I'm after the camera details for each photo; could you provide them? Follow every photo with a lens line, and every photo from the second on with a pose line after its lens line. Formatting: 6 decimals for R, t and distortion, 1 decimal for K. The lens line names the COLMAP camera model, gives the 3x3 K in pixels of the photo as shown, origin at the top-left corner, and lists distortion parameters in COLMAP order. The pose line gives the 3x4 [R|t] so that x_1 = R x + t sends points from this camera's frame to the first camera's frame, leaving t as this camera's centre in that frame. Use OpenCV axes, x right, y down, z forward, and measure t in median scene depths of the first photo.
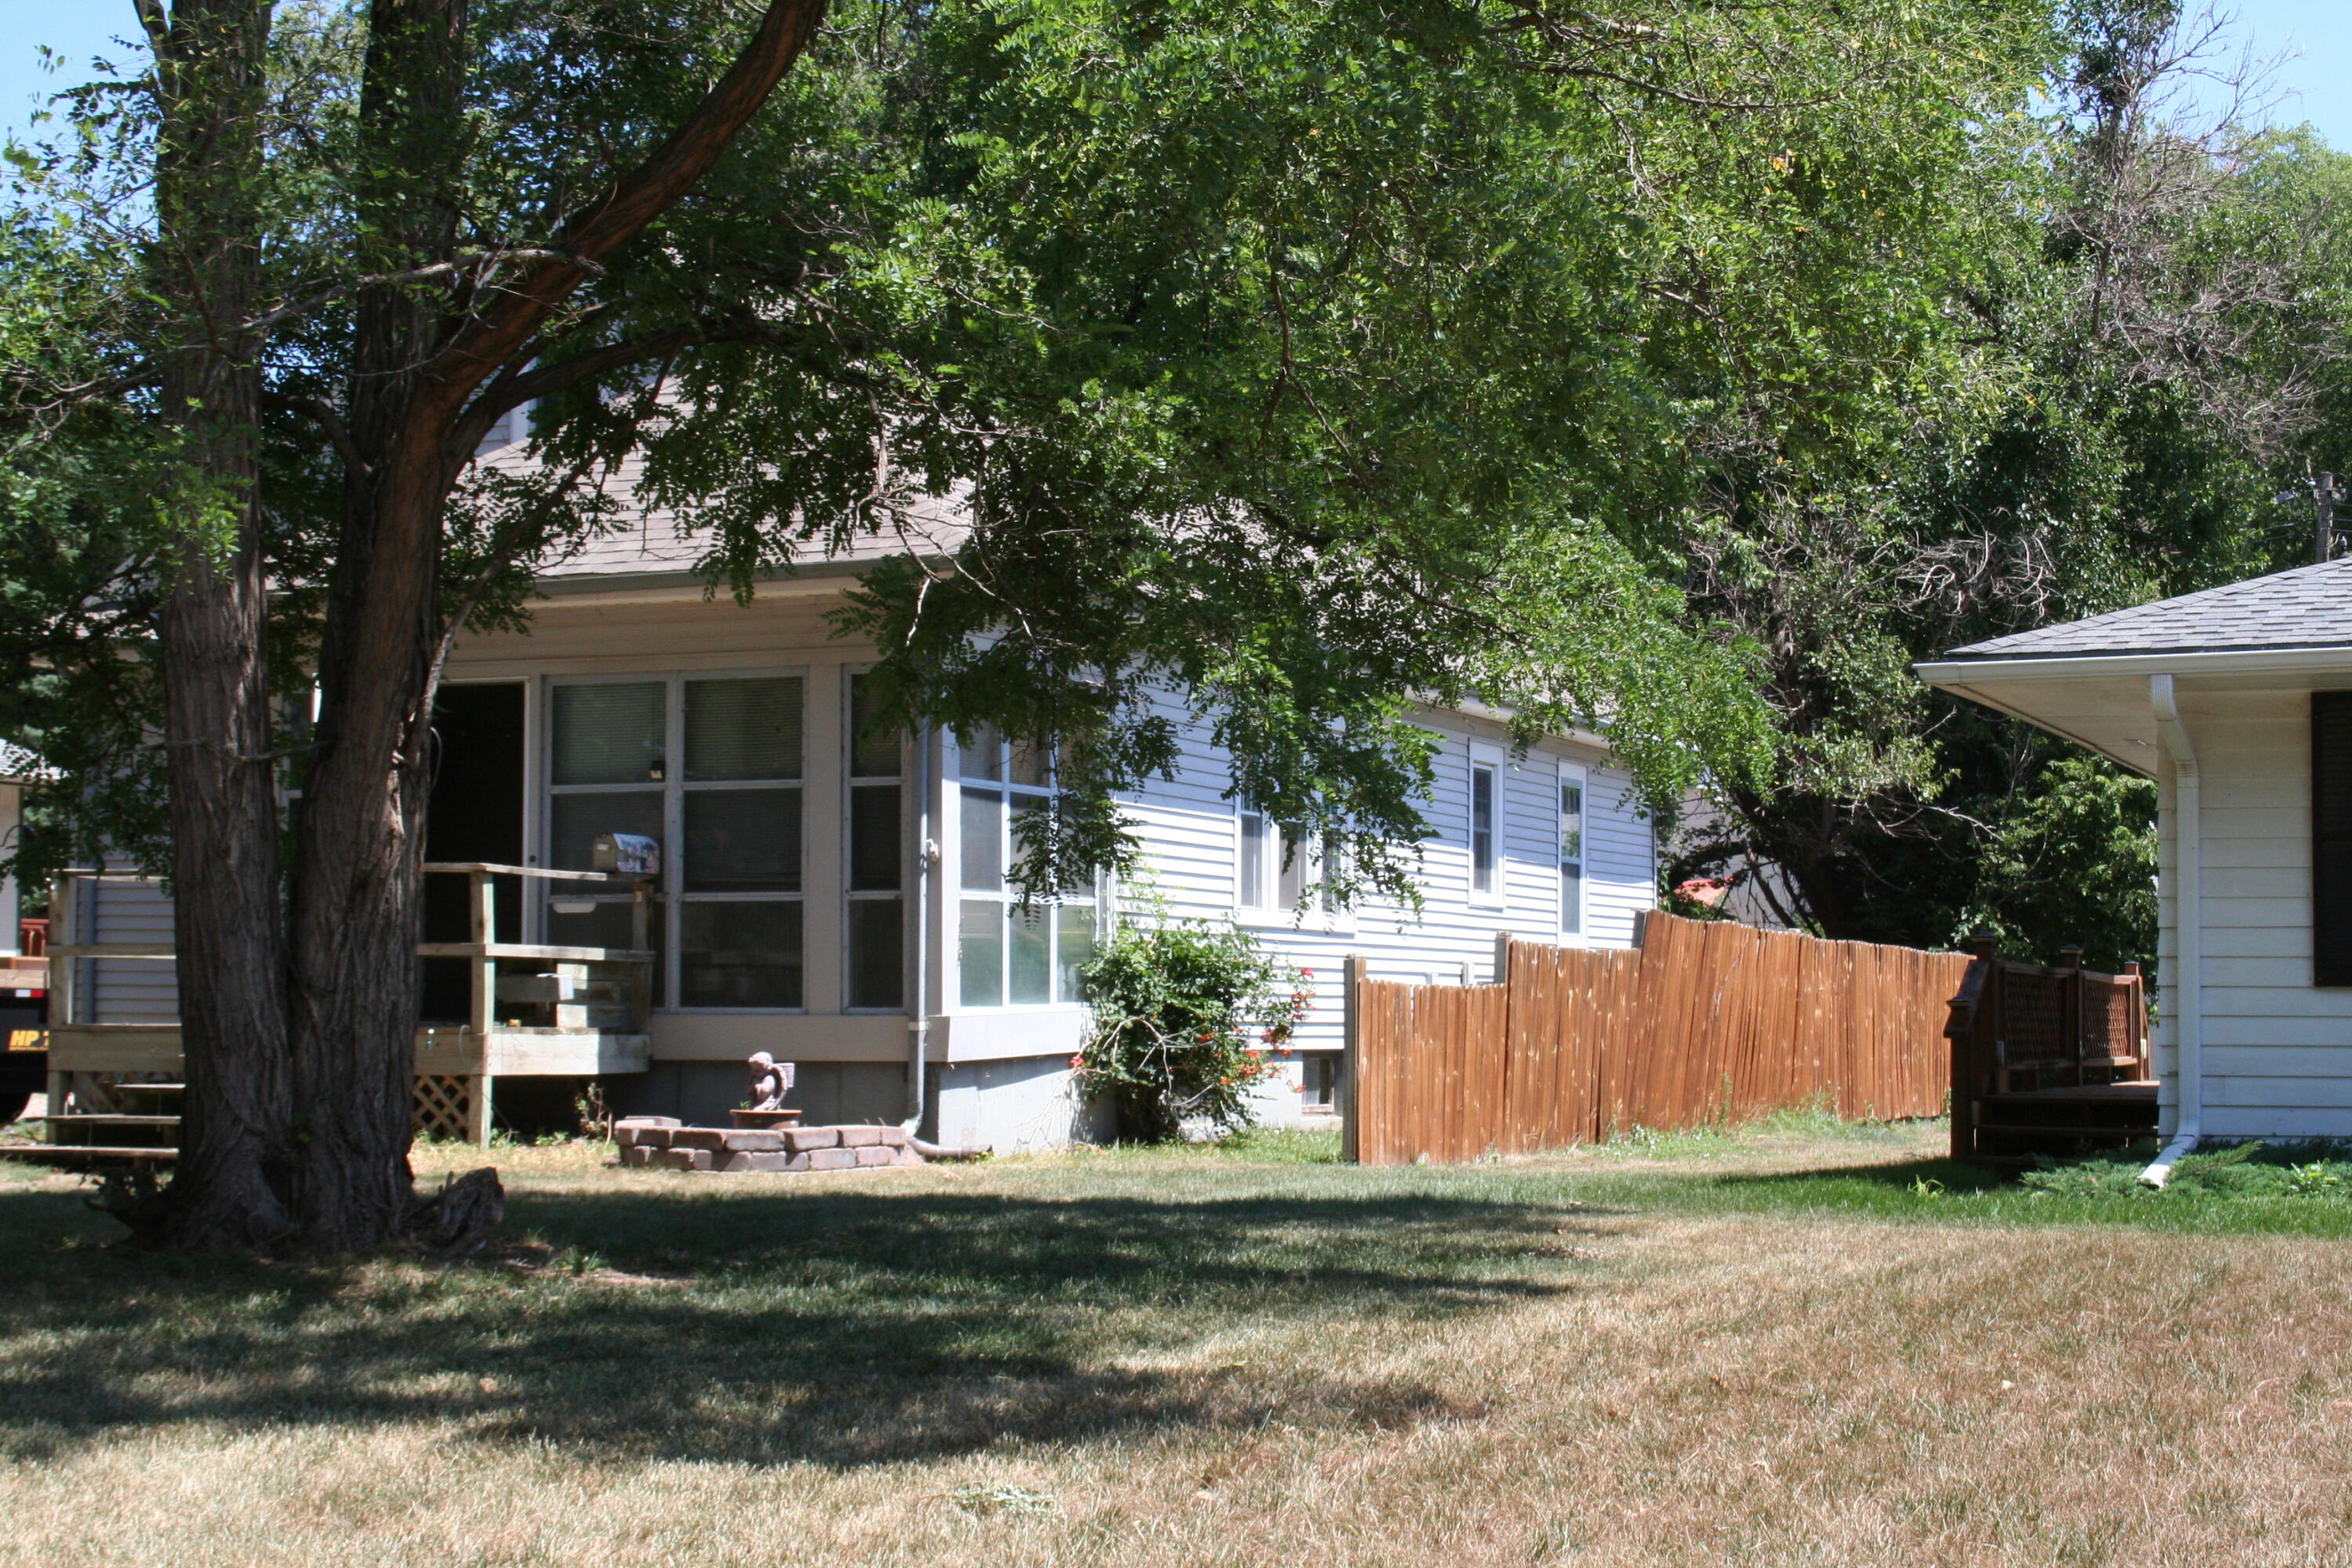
lens RADIAL K [[3726.7, 0, 1176.0], [0, 3726.7, 784.0], [0, 0, 1]] dist [0.007456, -0.005314]
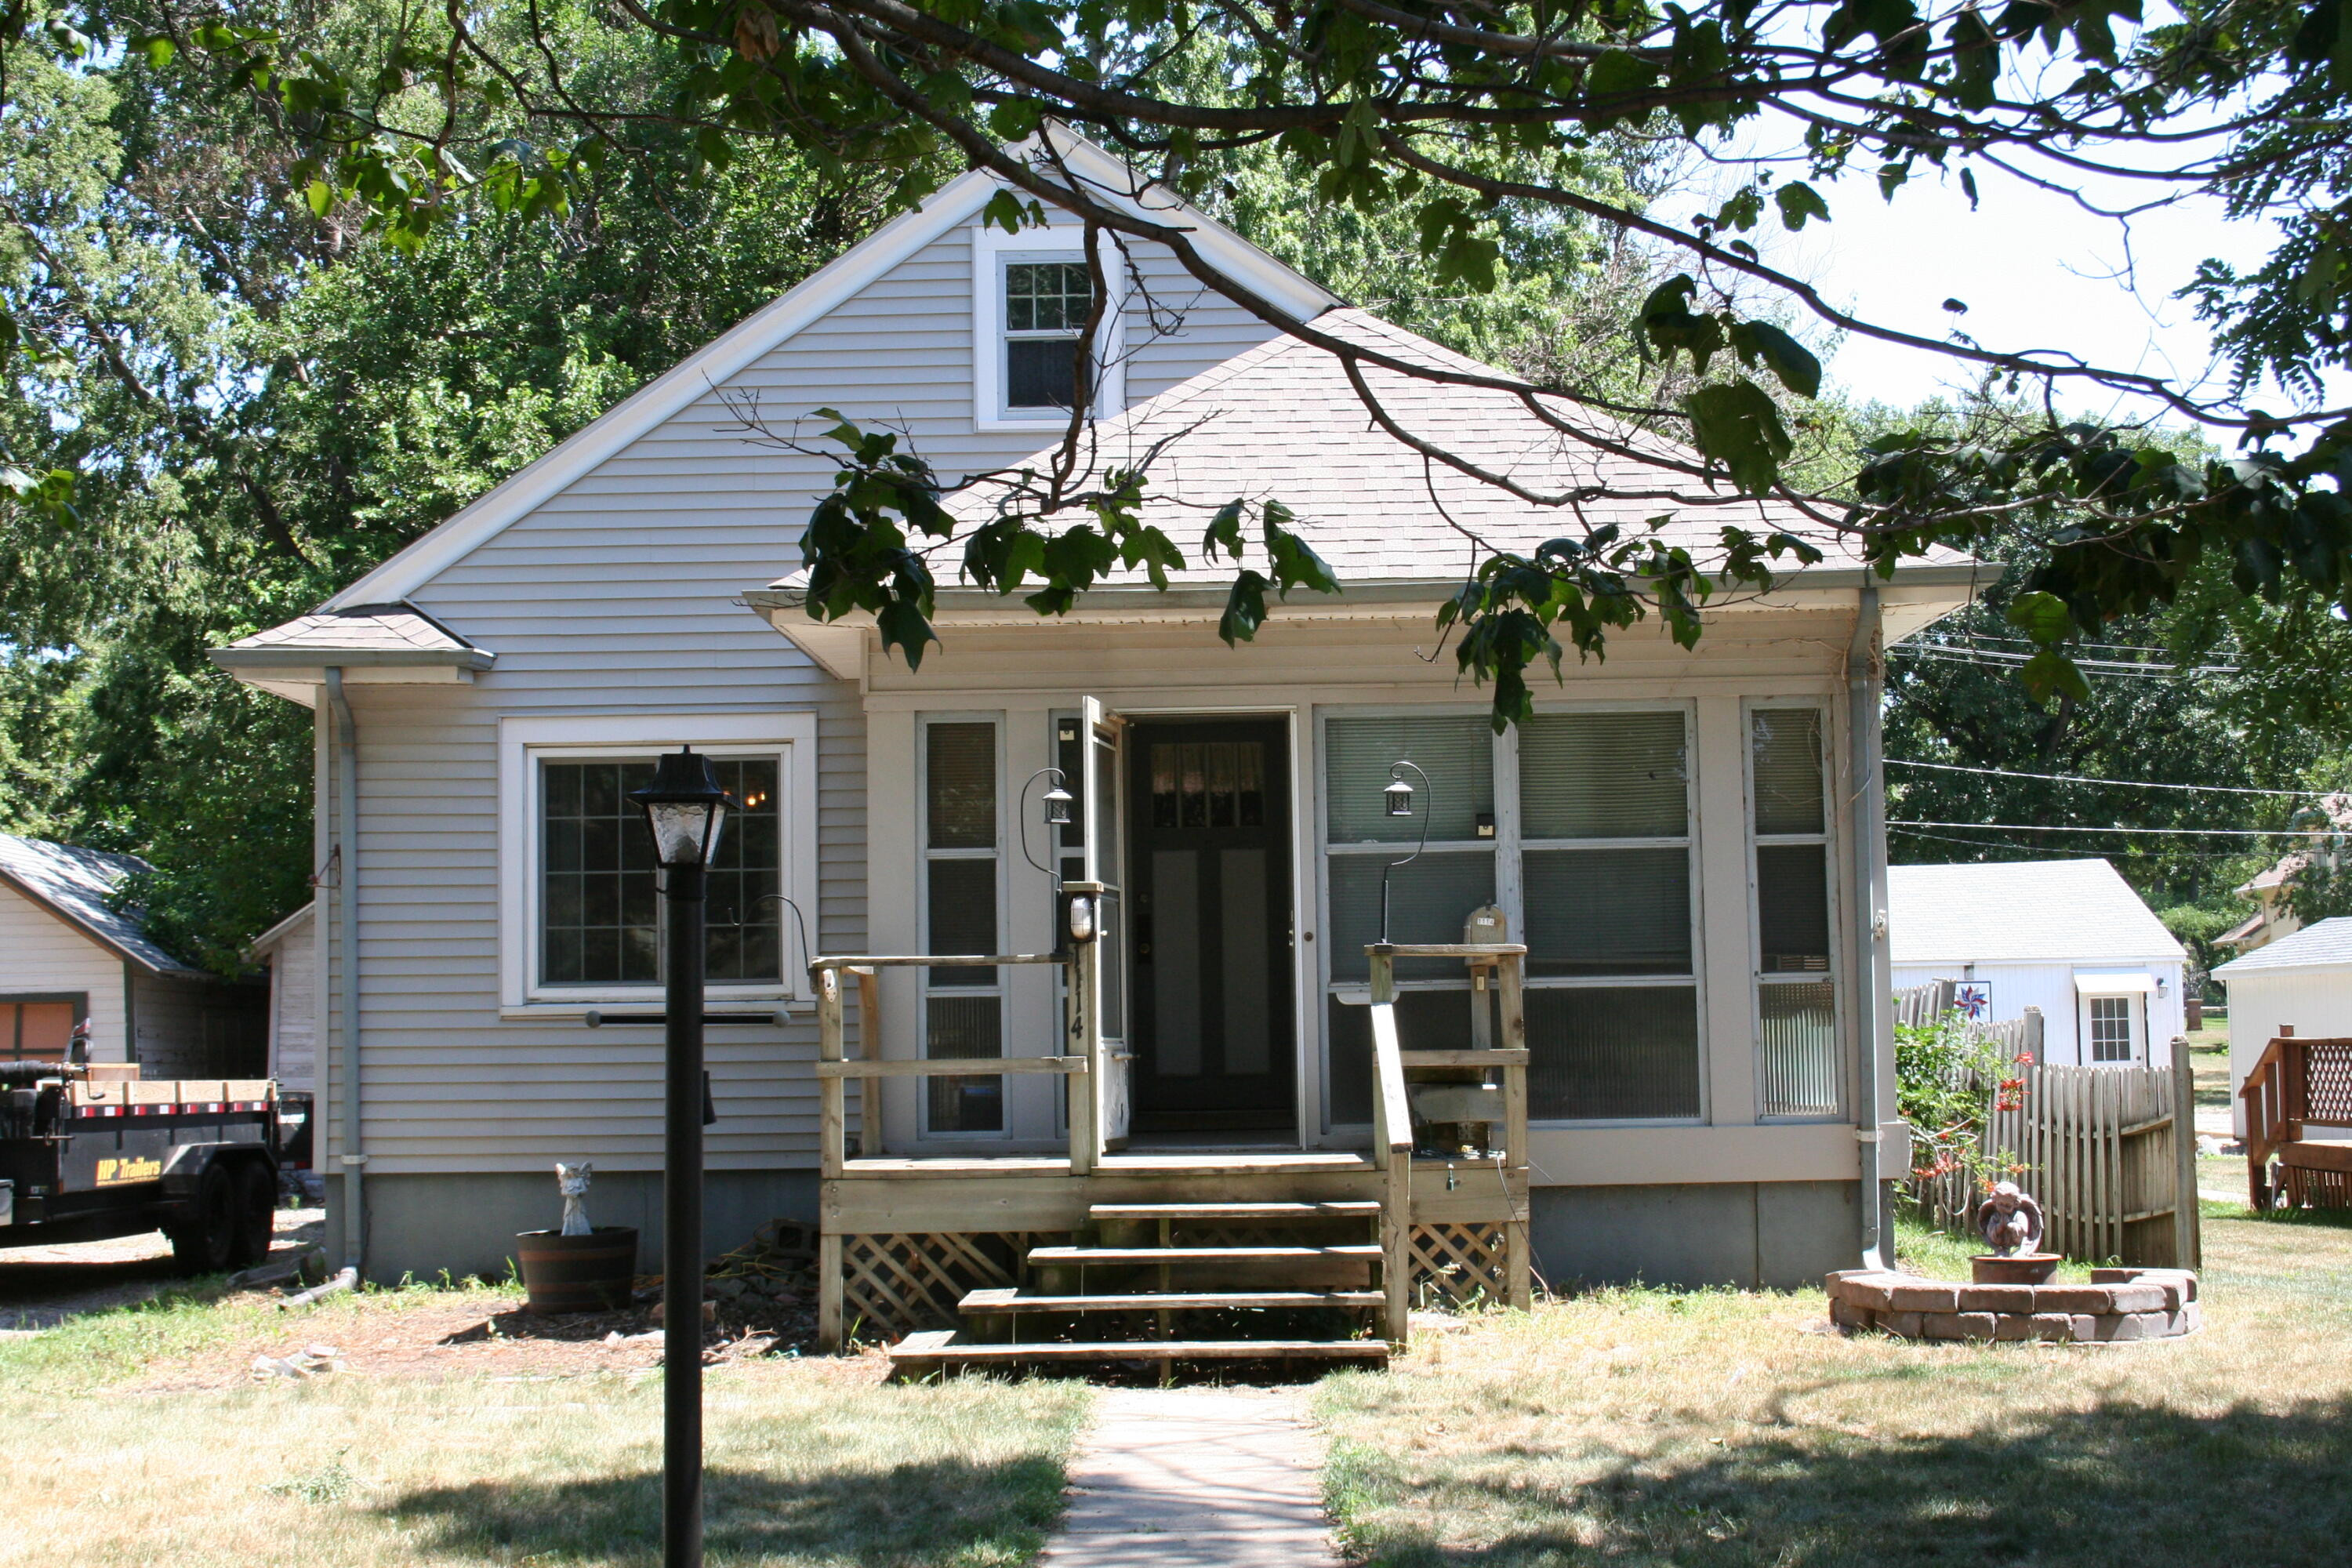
lens RADIAL K [[3257.8, 0, 1147.4], [0, 3257.8, 788.4], [0, 0, 1]] dist [-0.055626, 0.092847]
pose [[0.932256, 0.016587, 0.361419, -0.465993], [-0.006036, 0.999523, -0.030300, 0.010303], [-0.361749, 0.026066, 0.931911, 0.383485]]
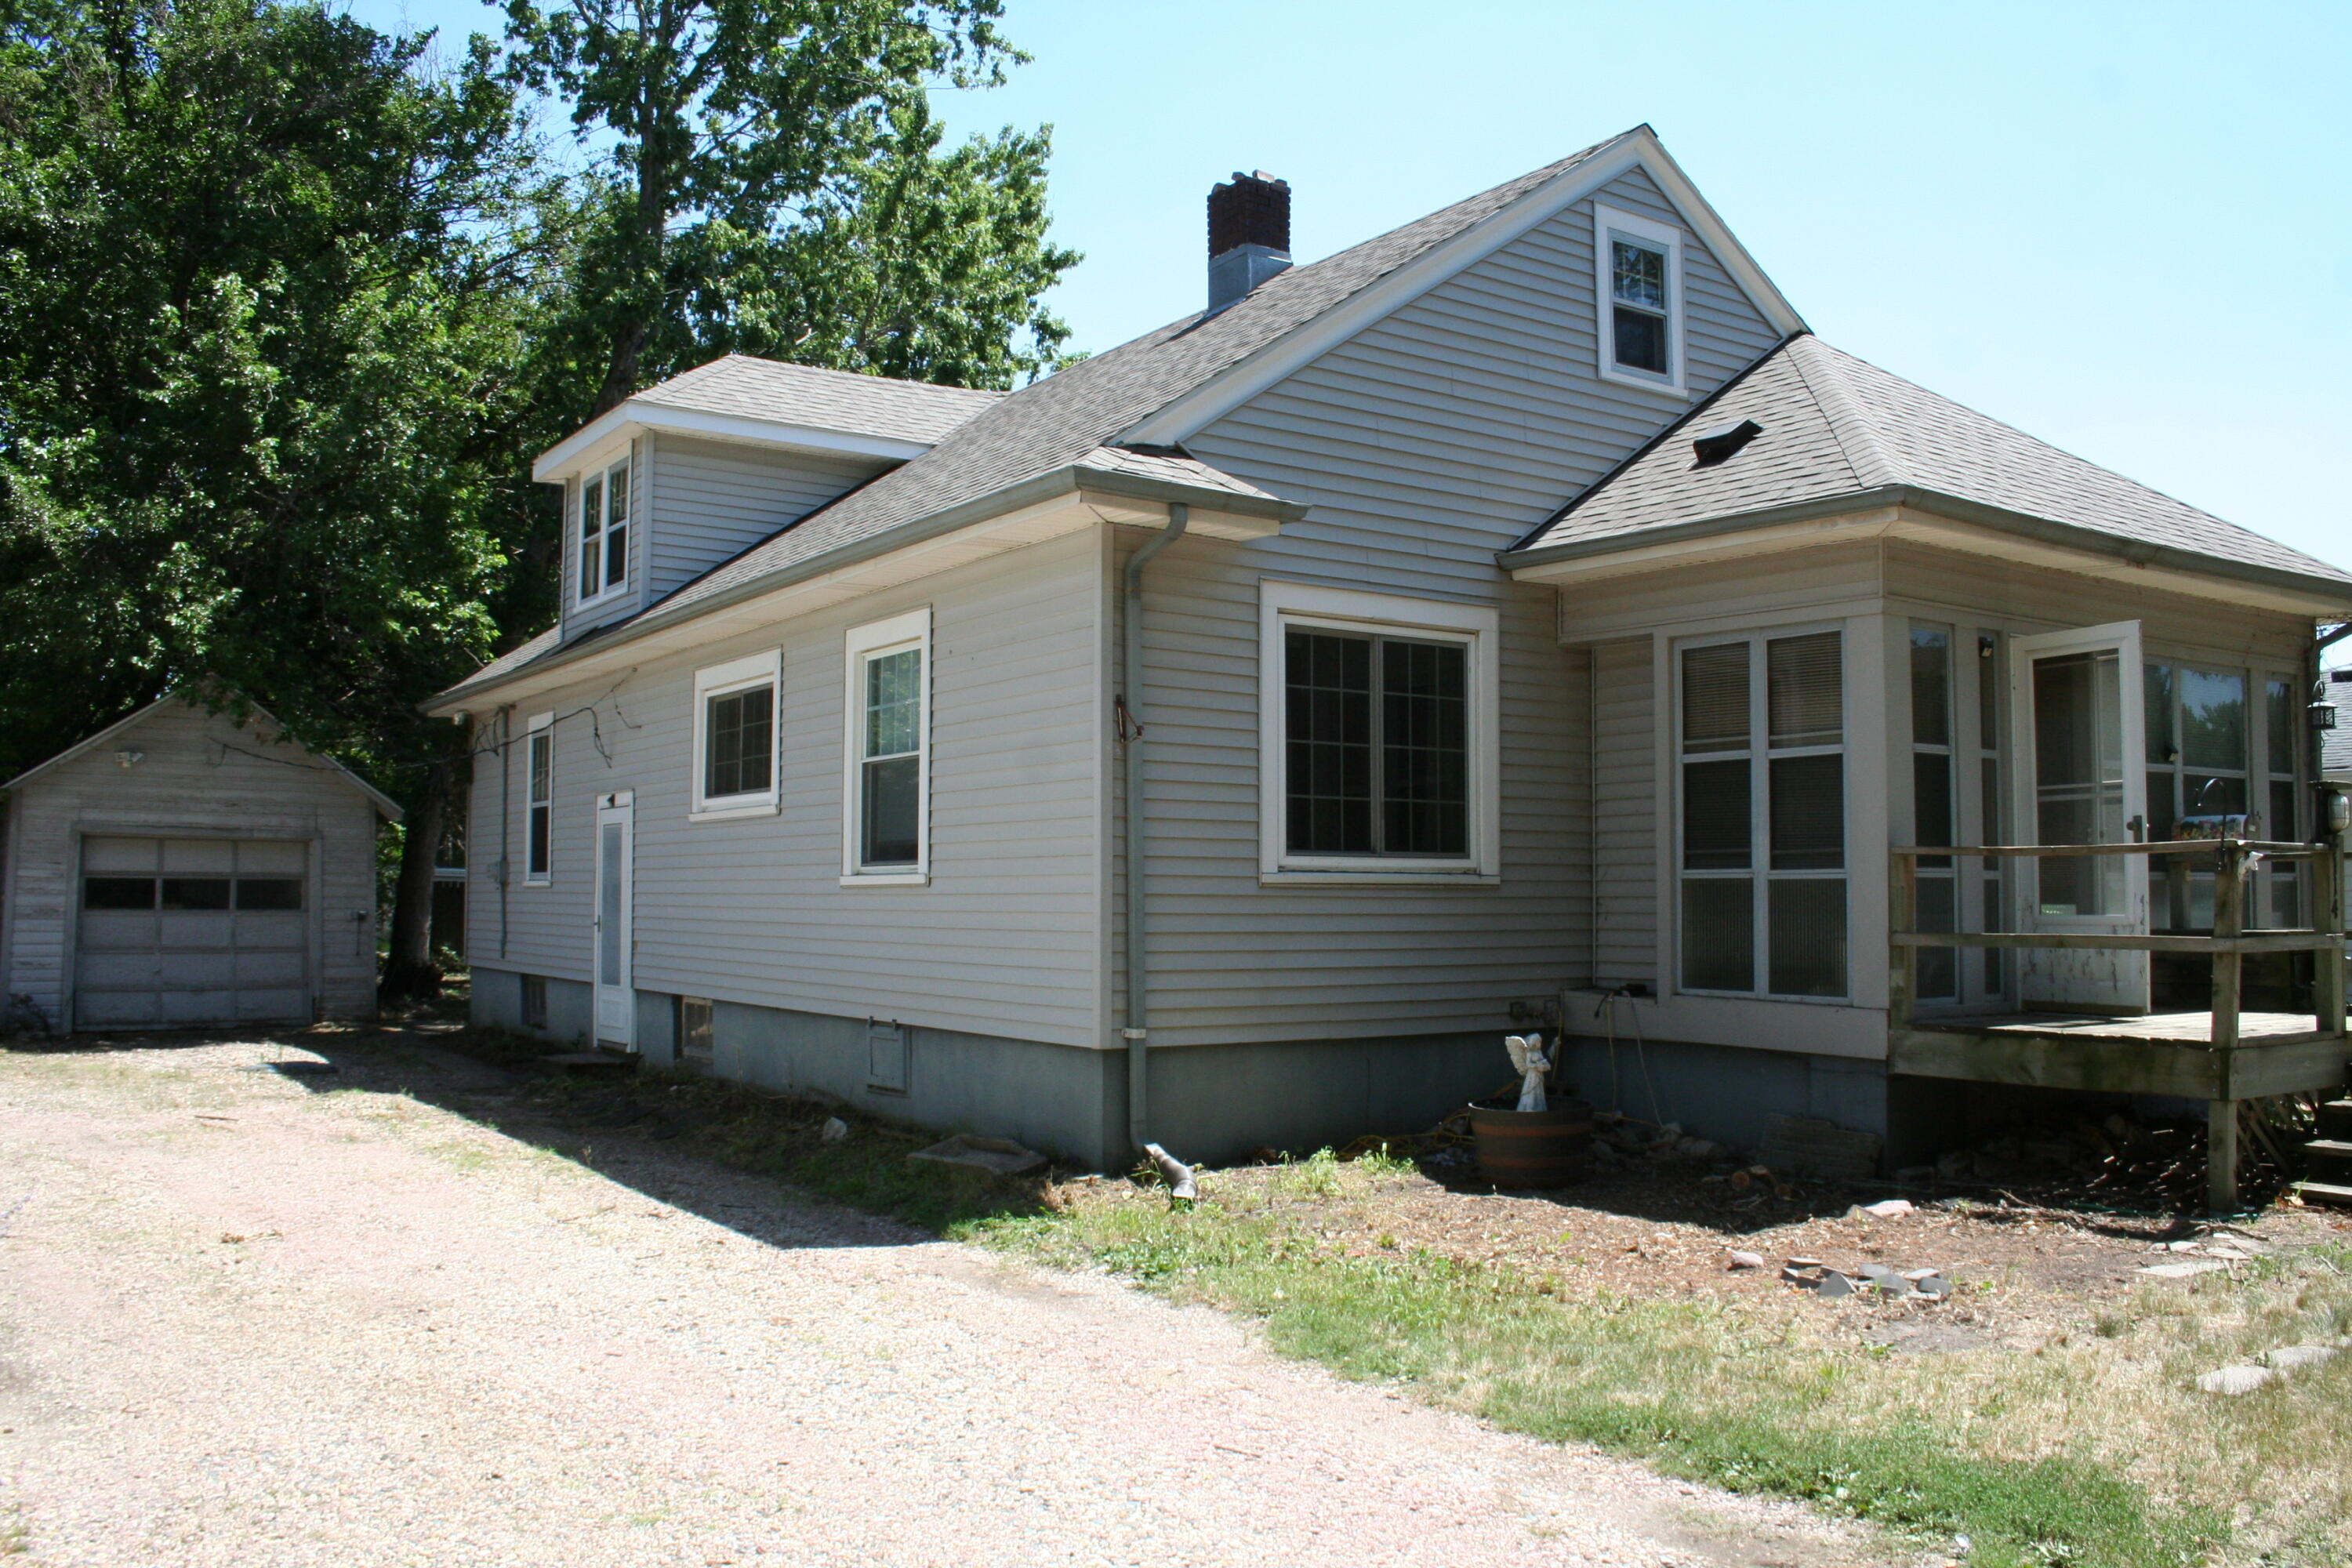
lens RADIAL K [[1974.6, 0, 1176.0], [0, 1974.6, 784.0], [0, 0, 1]] dist [-0.174578, 0.159535]
pose [[0.547277, 0.051898, 0.835341, -0.739746], [-0.049285, 0.998342, -0.029735, 0.034769], [-0.835499, -0.024897, 0.548927, 0.956721]]
